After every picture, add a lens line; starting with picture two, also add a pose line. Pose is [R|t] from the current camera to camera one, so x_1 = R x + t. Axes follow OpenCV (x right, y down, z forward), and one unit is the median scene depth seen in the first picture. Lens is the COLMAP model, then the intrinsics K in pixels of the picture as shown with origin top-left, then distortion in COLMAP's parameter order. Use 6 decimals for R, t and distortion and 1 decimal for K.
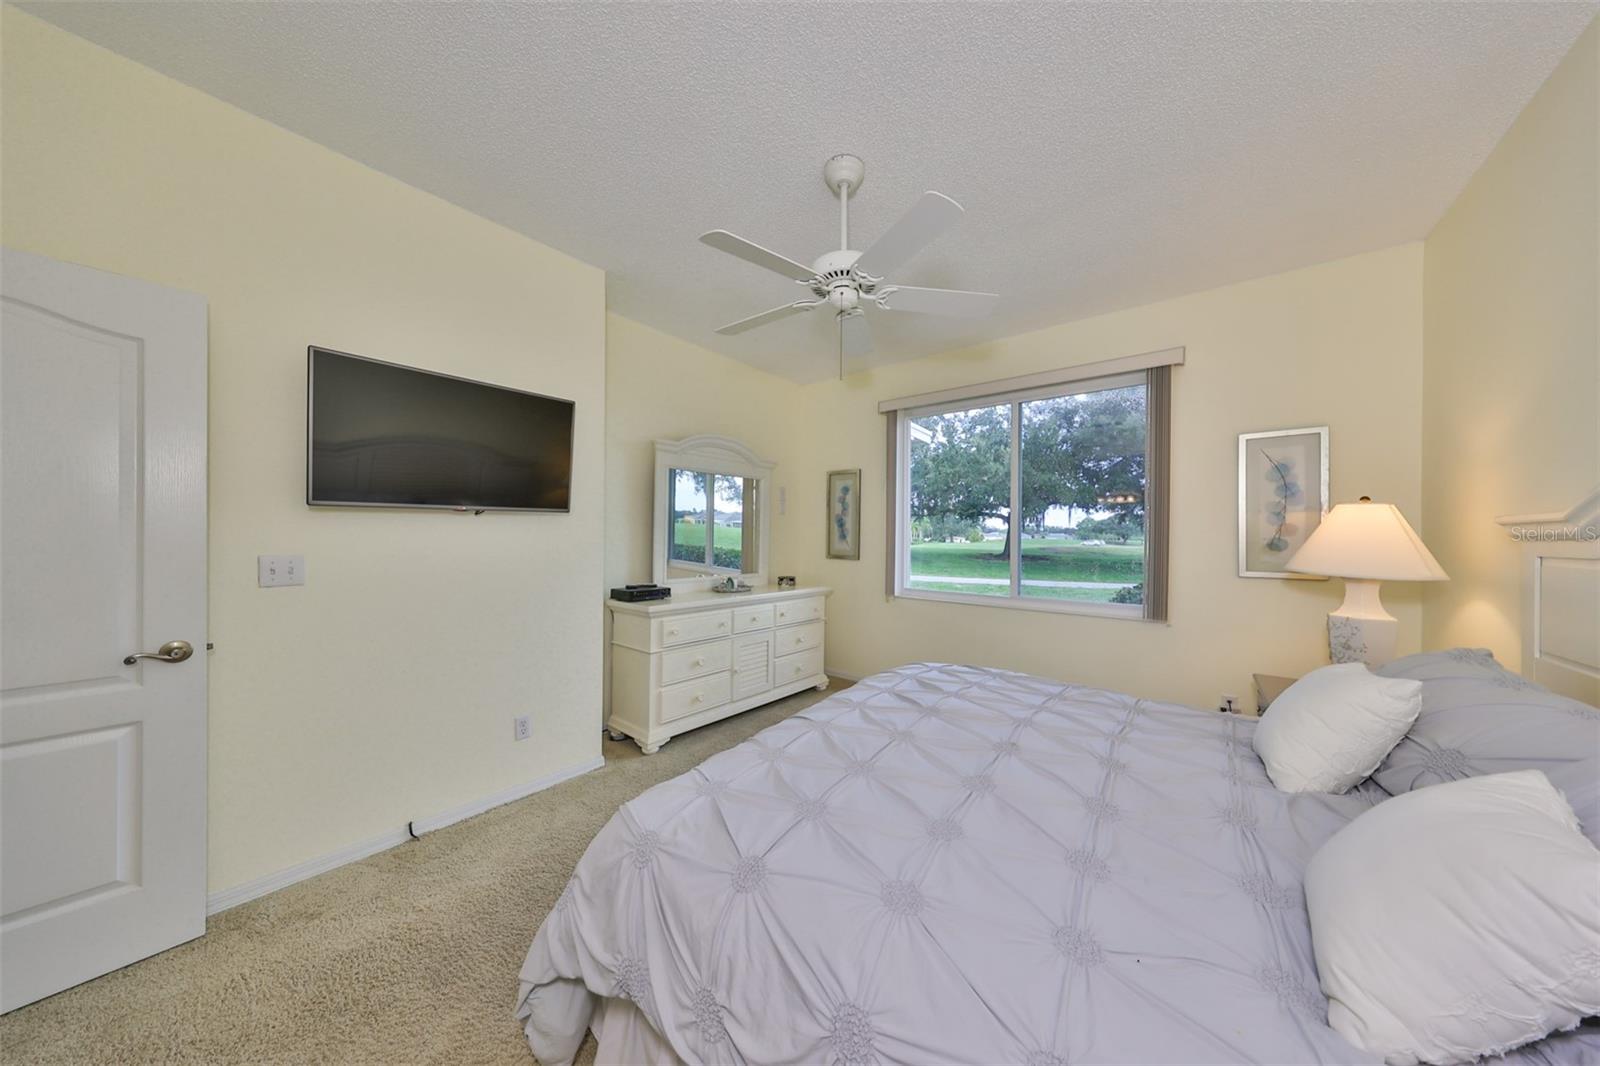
lens RADIAL K [[499.4, 0, 801.0], [0, 499.4, 536.5], [0, 0, 1]] dist [0.002193, -0.000018]
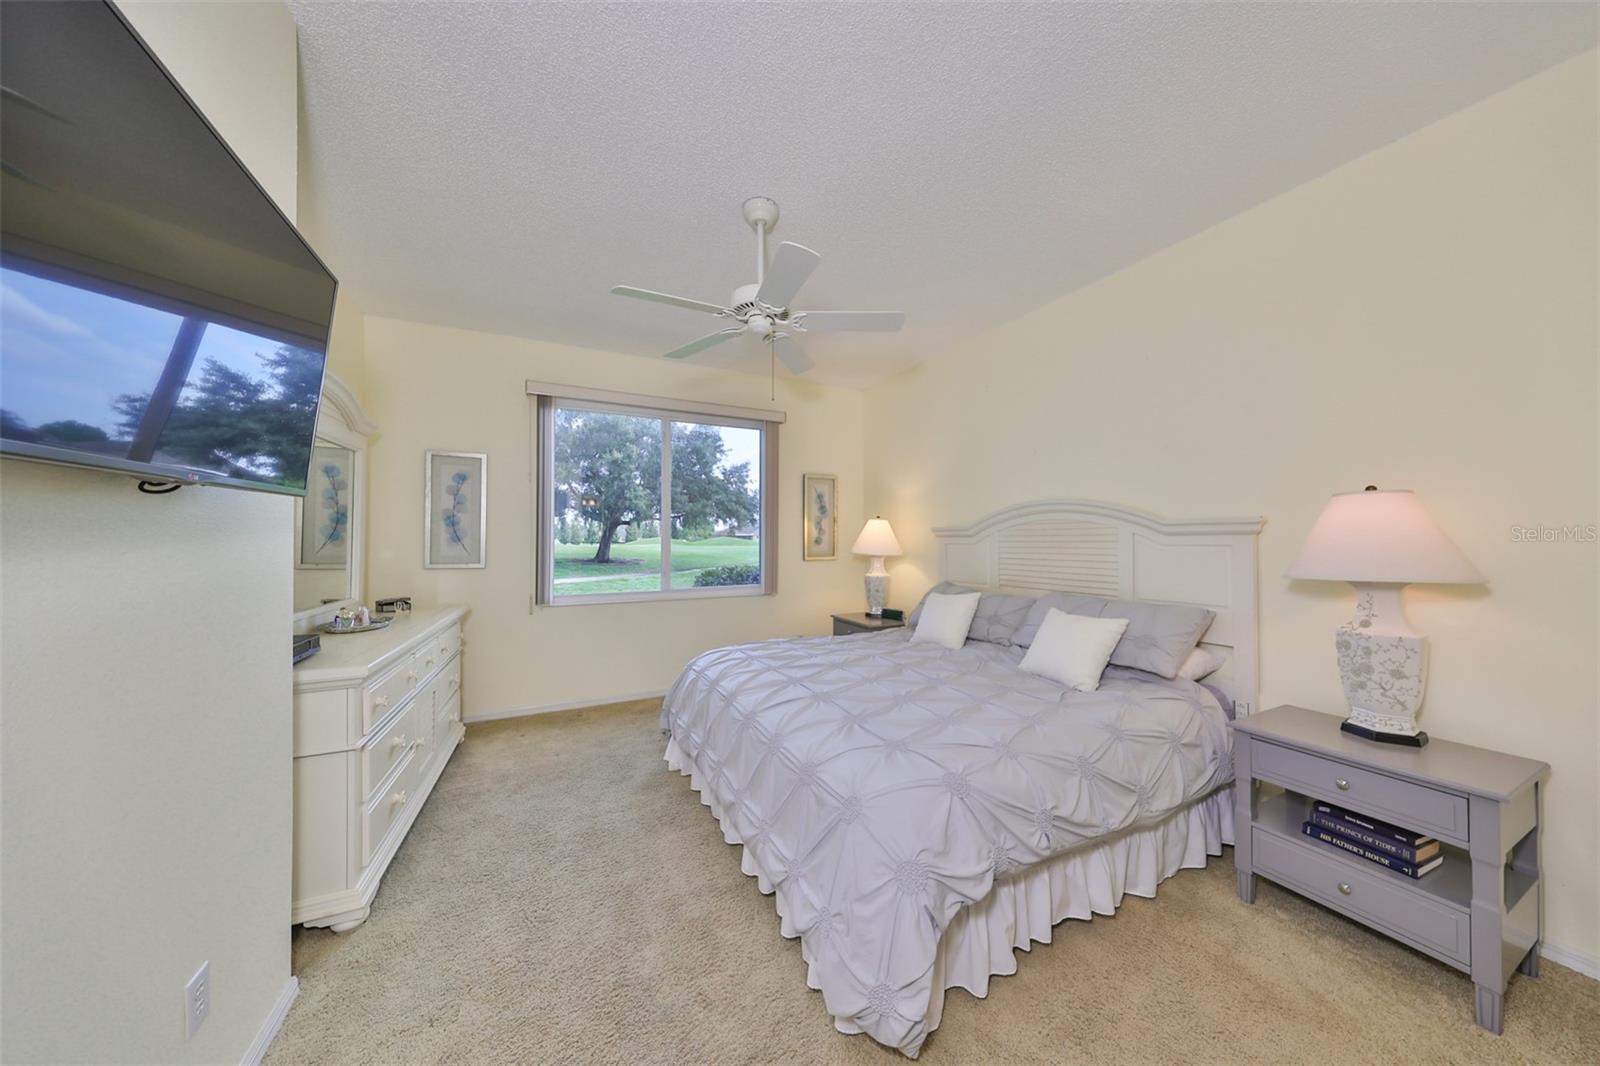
lens RADIAL K [[499.4, 0, 801.0], [0, 499.4, 536.5], [0, 0, 1]] dist [0.002193, -0.000018]
pose [[0.431382, -0.007744, 0.902136, -0.612045], [0.006269, 0.999965, 0.005586, -0.006844], [-0.902148, 0.003246, 0.431415, 0.304720]]
